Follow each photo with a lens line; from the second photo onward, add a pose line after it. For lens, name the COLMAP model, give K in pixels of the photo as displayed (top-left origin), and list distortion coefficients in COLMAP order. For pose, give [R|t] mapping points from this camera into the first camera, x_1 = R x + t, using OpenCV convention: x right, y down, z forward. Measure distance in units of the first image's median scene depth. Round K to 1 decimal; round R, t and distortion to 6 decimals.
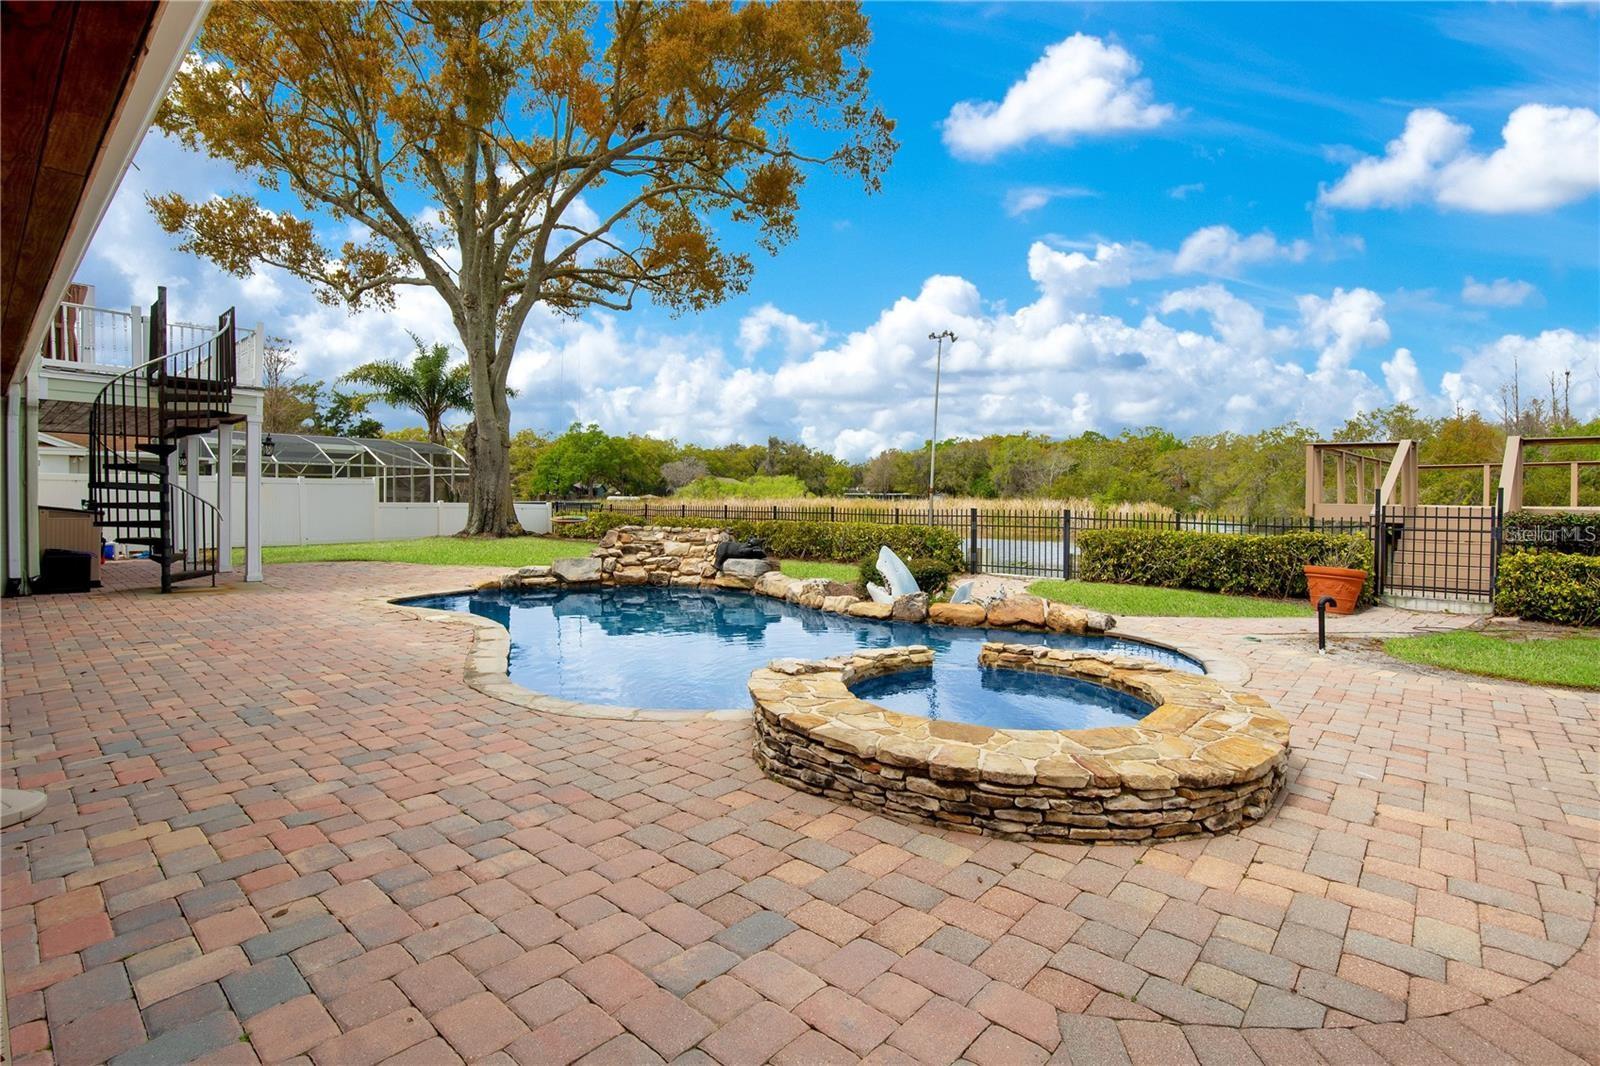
lens RADIAL K [[750.4, 0, 799.7], [0, 750.4, 514.3], [0, 0, 1]] dist [-0.023427, 0.000015]
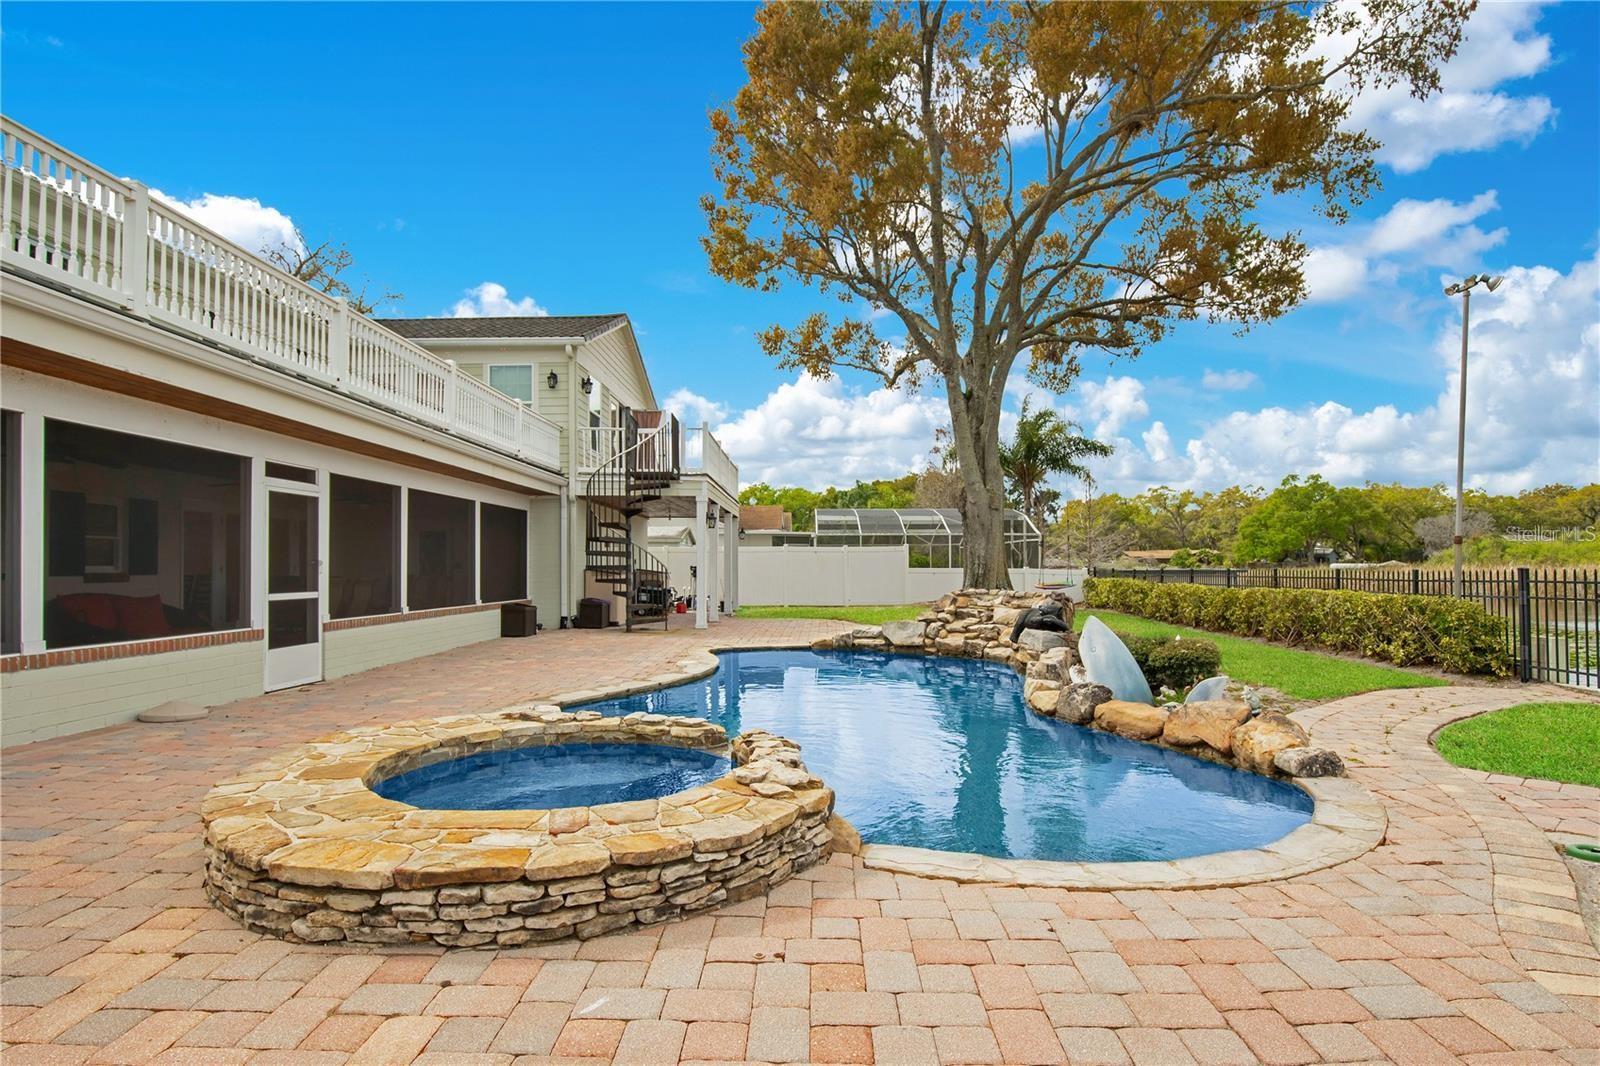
lens RADIAL K [[828.1, 0, 821.1], [0, 828.1, 564.9], [0, 0, 1]] dist [-0.022800, -0.000080]
pose [[0.659217, -0.009388, -0.751894, 0.417367], [-0.009824, 0.999729, -0.021096, 0.009572], [0.751889, 0.021293, 0.658946, 0.217141]]
